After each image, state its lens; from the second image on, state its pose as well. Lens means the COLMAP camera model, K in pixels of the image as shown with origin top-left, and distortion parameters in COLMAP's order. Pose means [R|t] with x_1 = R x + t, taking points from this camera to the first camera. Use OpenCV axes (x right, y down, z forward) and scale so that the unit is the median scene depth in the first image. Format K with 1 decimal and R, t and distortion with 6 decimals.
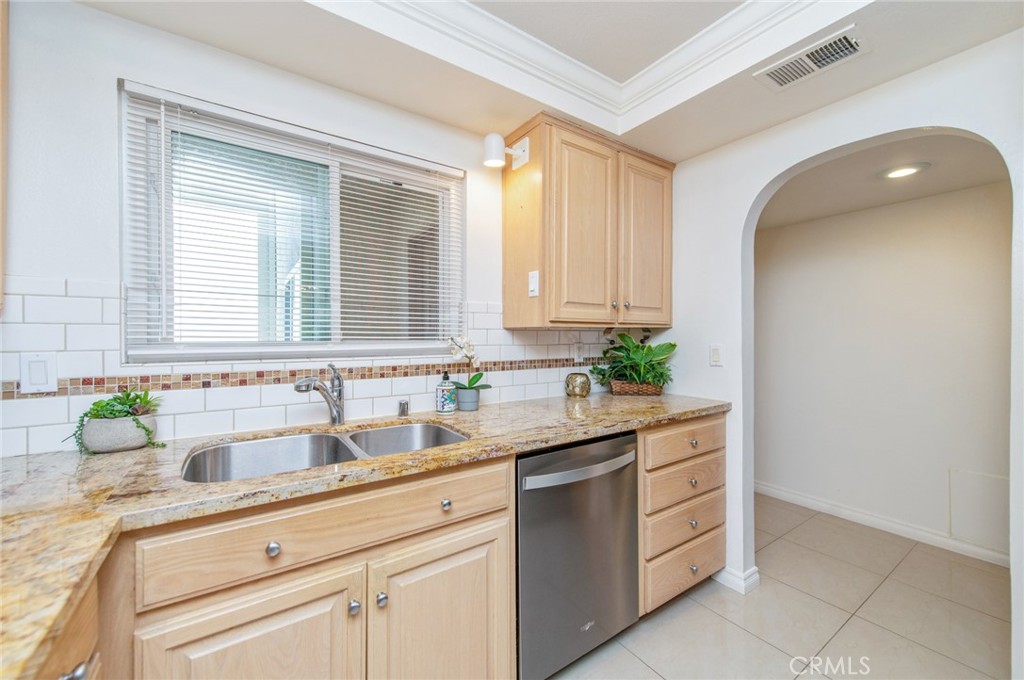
lens RADIAL K [[403.0, 0, 515.8], [0, 403.0, 334.6], [0, 0, 1]] dist [0.014631, -0.004012]
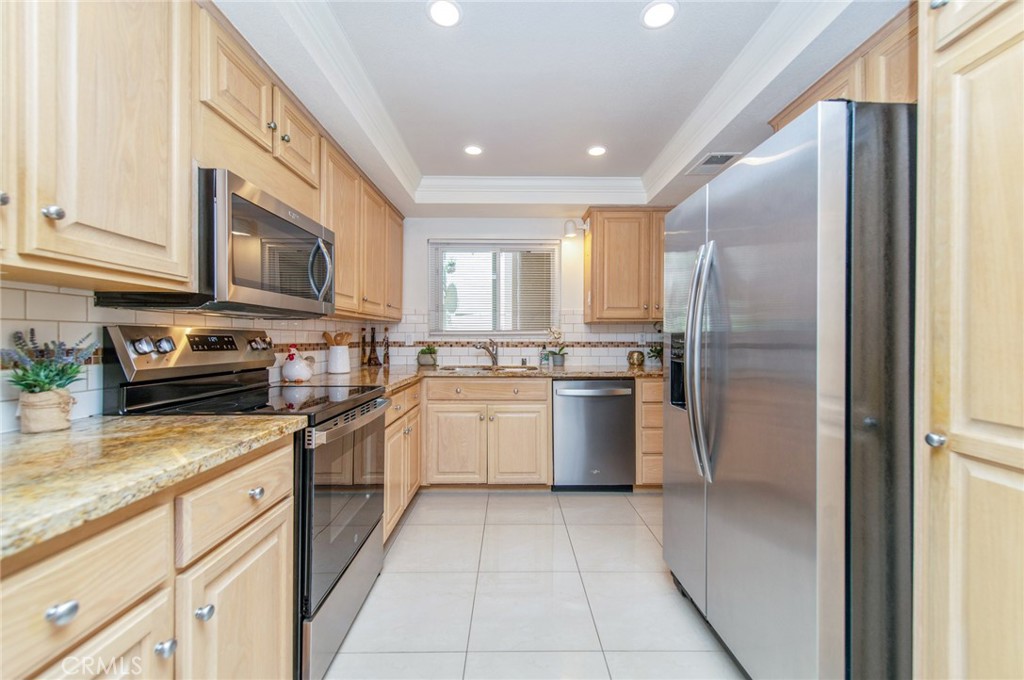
lens RADIAL K [[403.0, 0, 510.7], [0, 403.0, 340.1], [0, 0, 1]] dist [0.014631, -0.004012]
pose [[0.820749, 0.004265, -0.571273, 0.887178], [0.000032, 0.999972, 0.007511, 0.055205], [0.571289, -0.006183, 0.820726, -0.785705]]
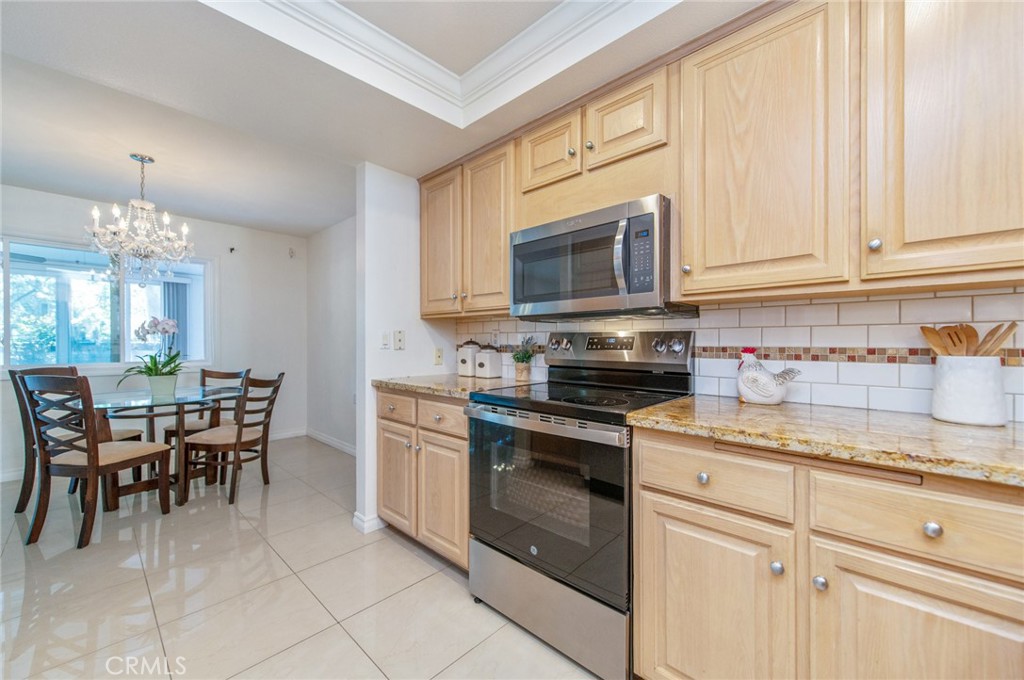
lens RADIAL K [[403.0, 0, 509.2], [0, 403.0, 345.6], [0, 0, 1]] dist [0.014631, -0.004012]
pose [[-0.983090, -0.001443, -0.183117, 0.214275], [-0.001965, 0.999995, 0.002670, 0.072541], [0.183112, 0.002984, -0.983088, 0.773372]]
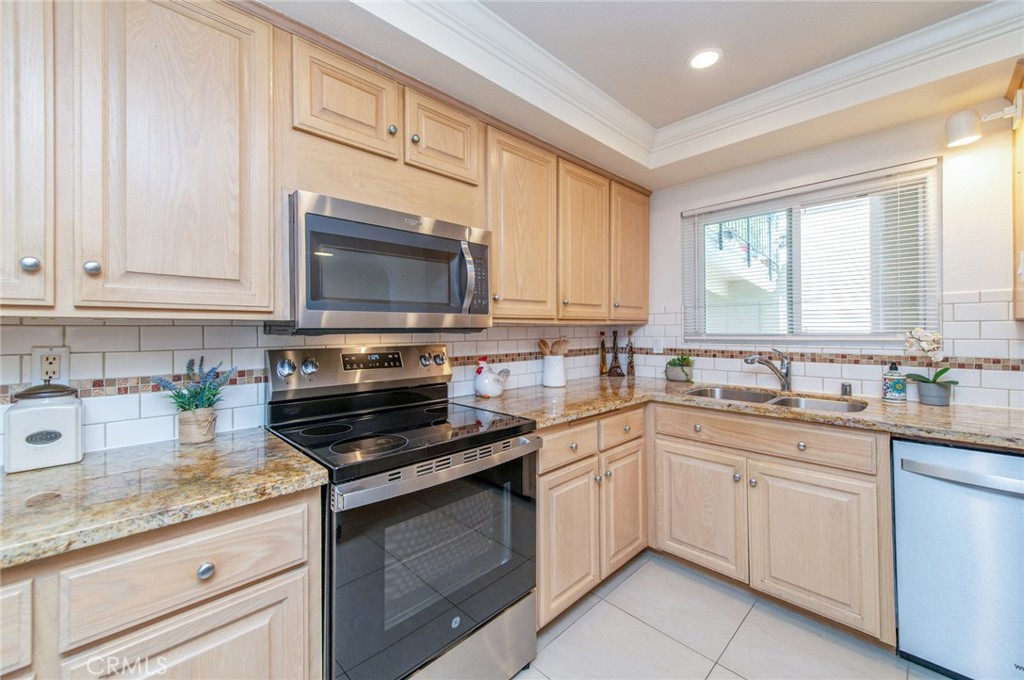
lens RADIAL K [[403.0, 0, 510.9], [0, 403.0, 330.2], [0, 0, 1]] dist [0.014631, -0.004012]
pose [[0.155164, -0.000049, -0.987889, 0.784010], [0.011206, 0.999936, 0.001711, -0.007792], [0.987825, -0.011336, 0.155155, -0.182809]]
